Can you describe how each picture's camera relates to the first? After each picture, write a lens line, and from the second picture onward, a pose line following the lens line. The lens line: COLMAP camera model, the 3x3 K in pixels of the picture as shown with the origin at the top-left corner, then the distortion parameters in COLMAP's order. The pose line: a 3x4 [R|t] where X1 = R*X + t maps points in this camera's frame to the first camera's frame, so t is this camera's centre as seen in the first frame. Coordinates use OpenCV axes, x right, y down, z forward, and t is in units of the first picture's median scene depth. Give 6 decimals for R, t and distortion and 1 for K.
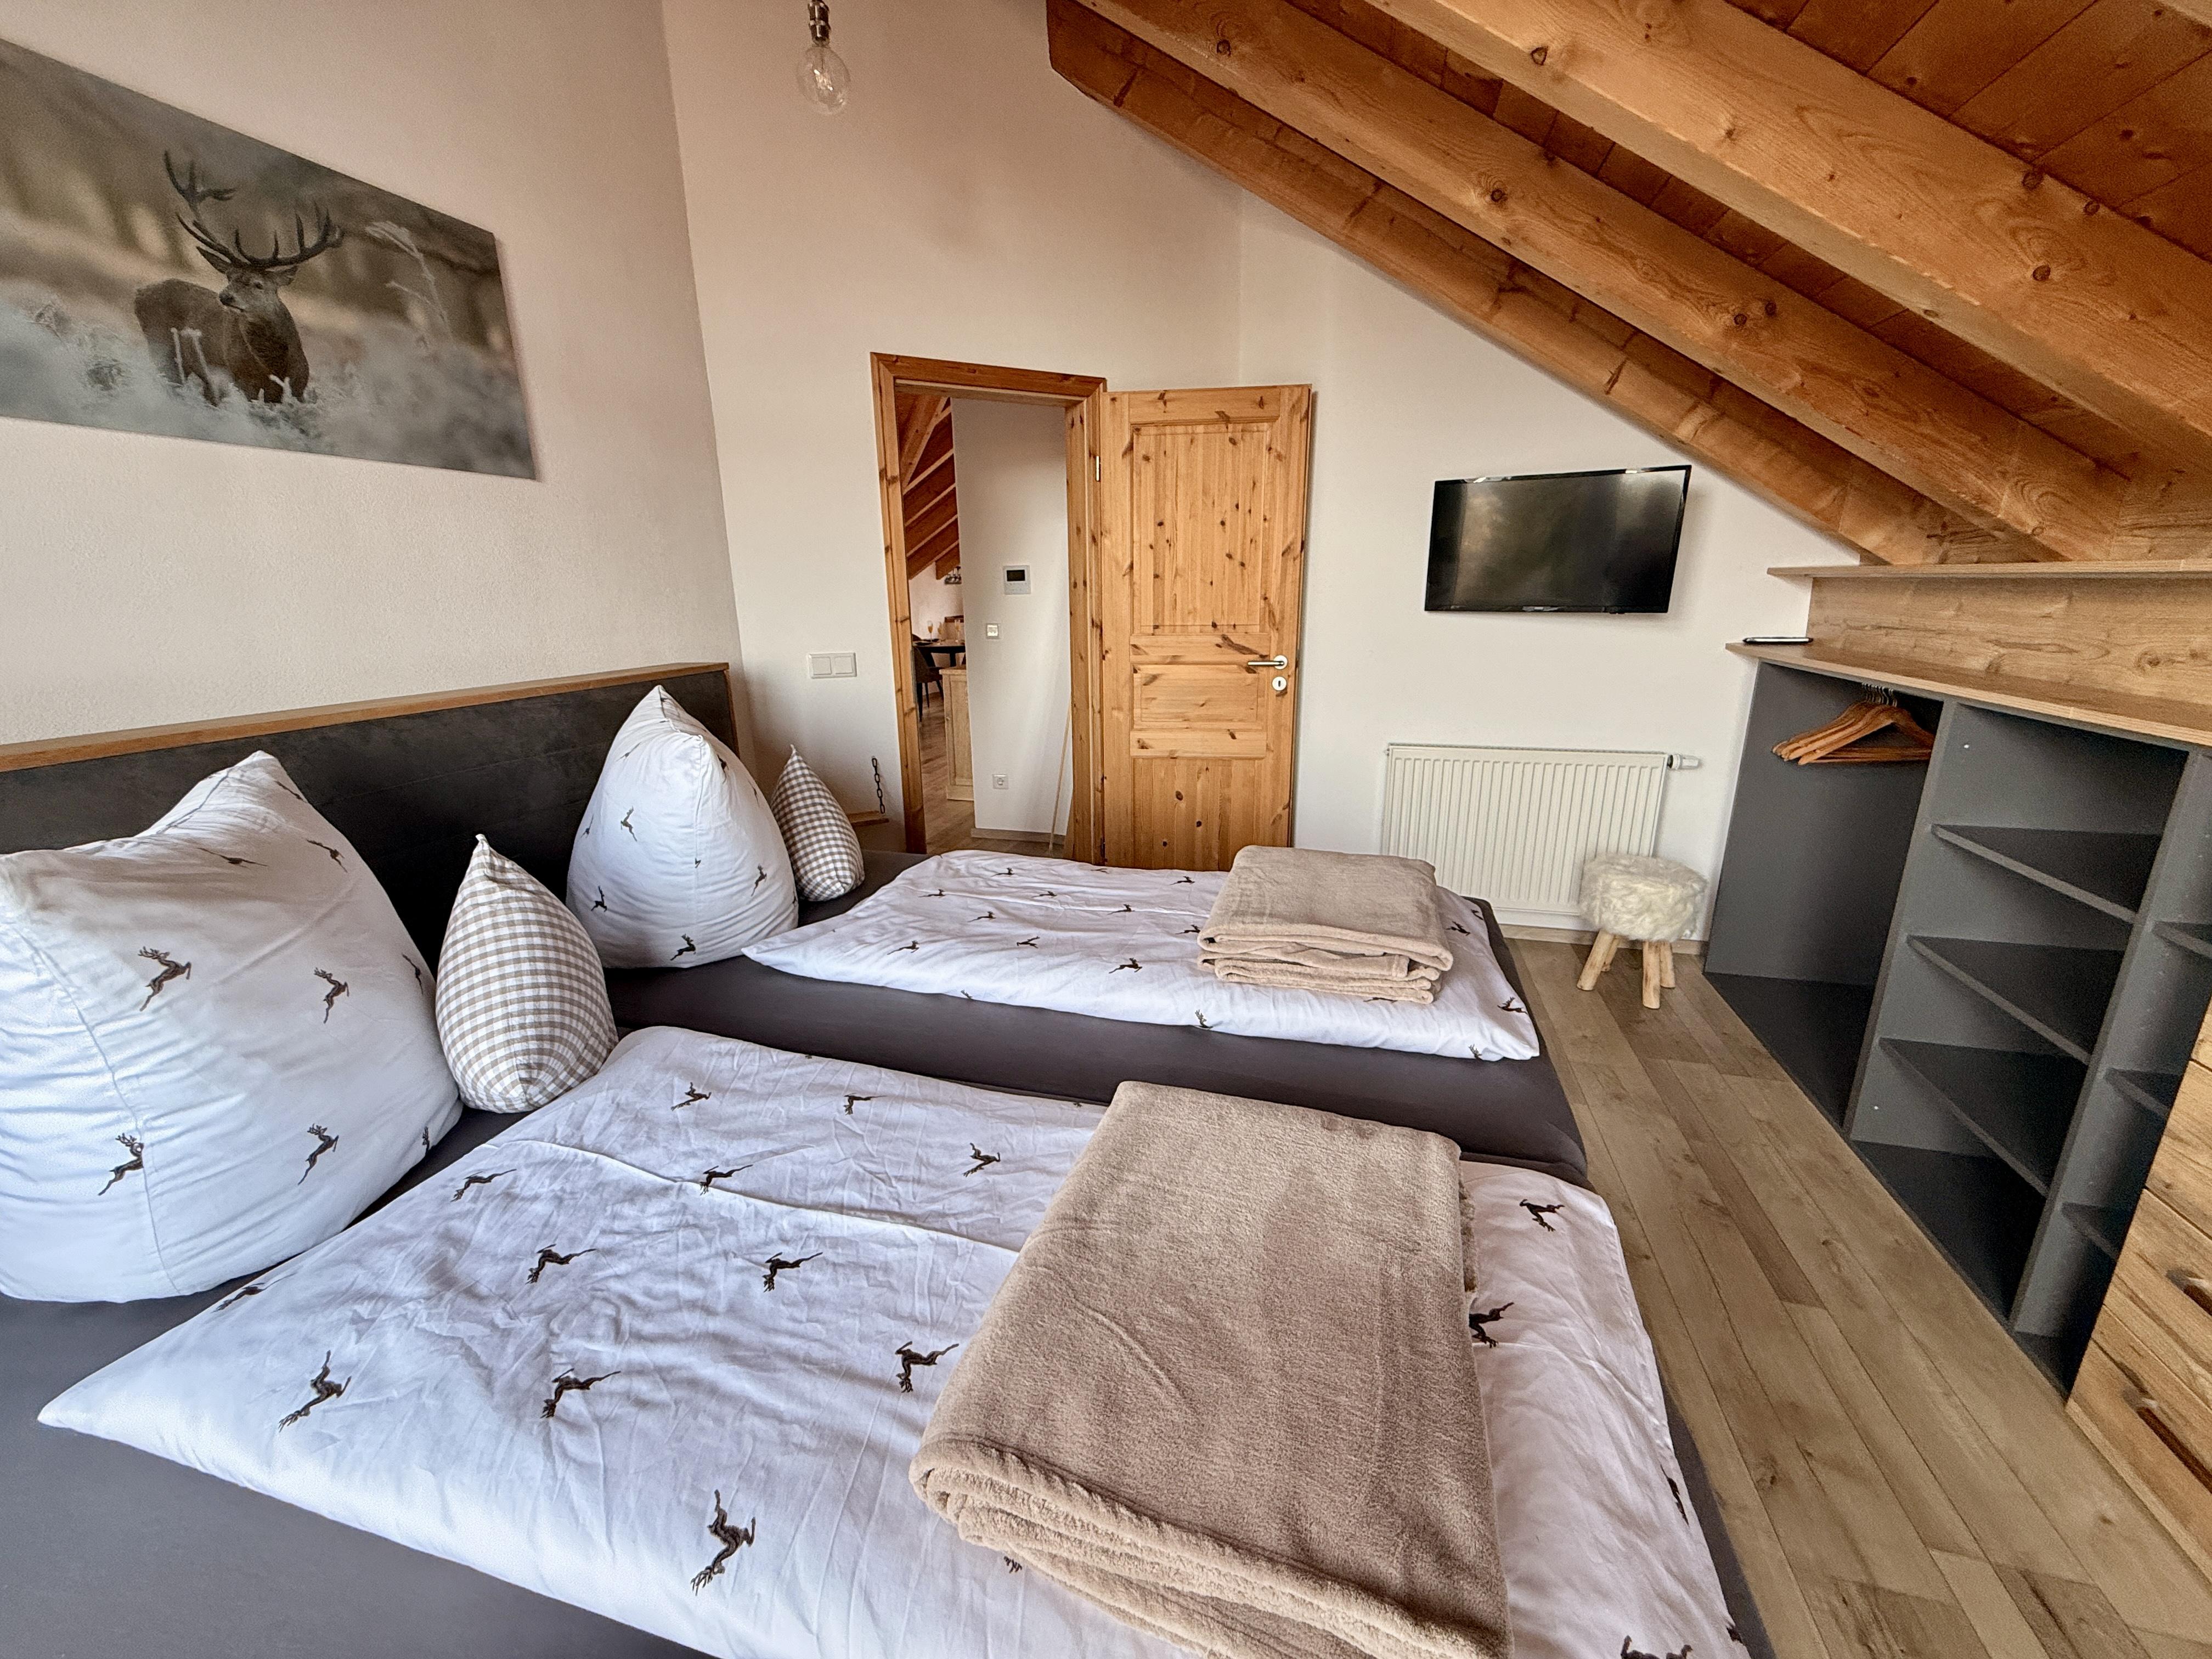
lens RADIAL K [[888.4, 0, 1106.0], [0, 888.4, 829.5], [0, 0, 1]] dist [-0.001093, -0.000210]
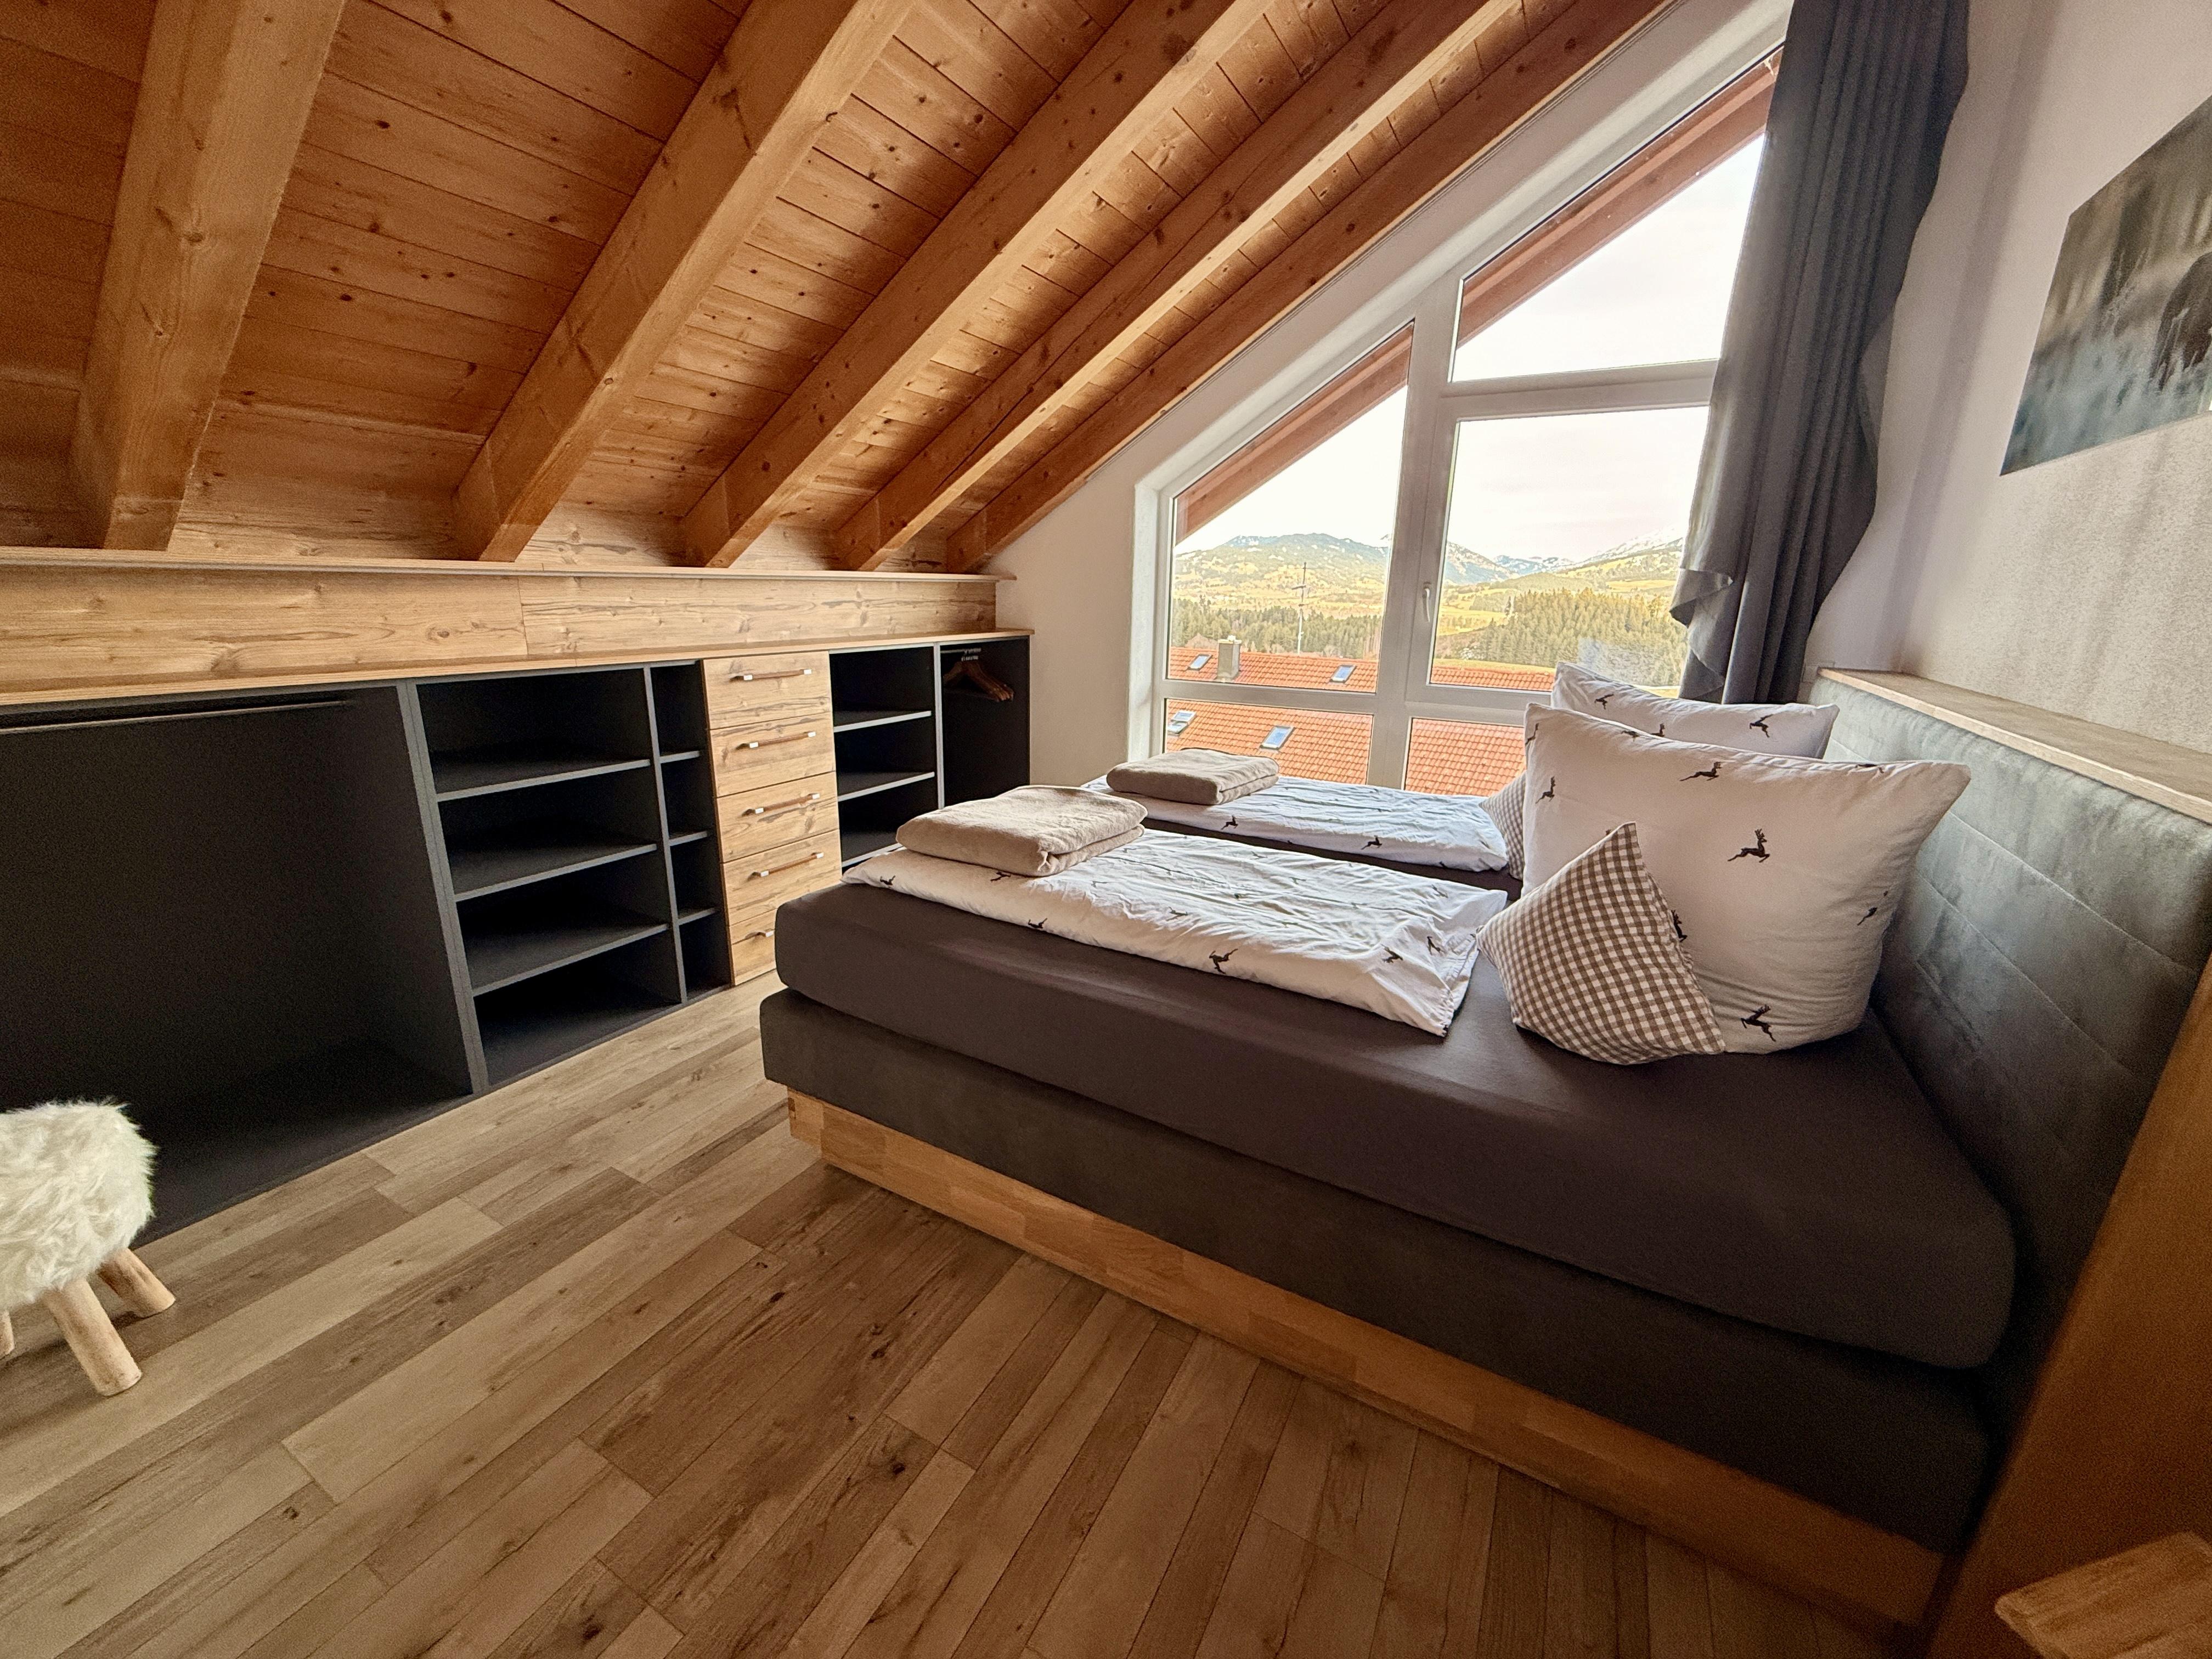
lens RADIAL K [[888.4, 0, 1106.0], [0, 888.4, 829.5], [0, 0, 1]] dist [-0.001093, -0.000210]
pose [[-0.973026, -0.071822, 0.219231, -0.130839], [0.050722, 0.860444, 0.507015, -0.497317], [-0.225051, 0.504458, -0.833591, 1.789715]]
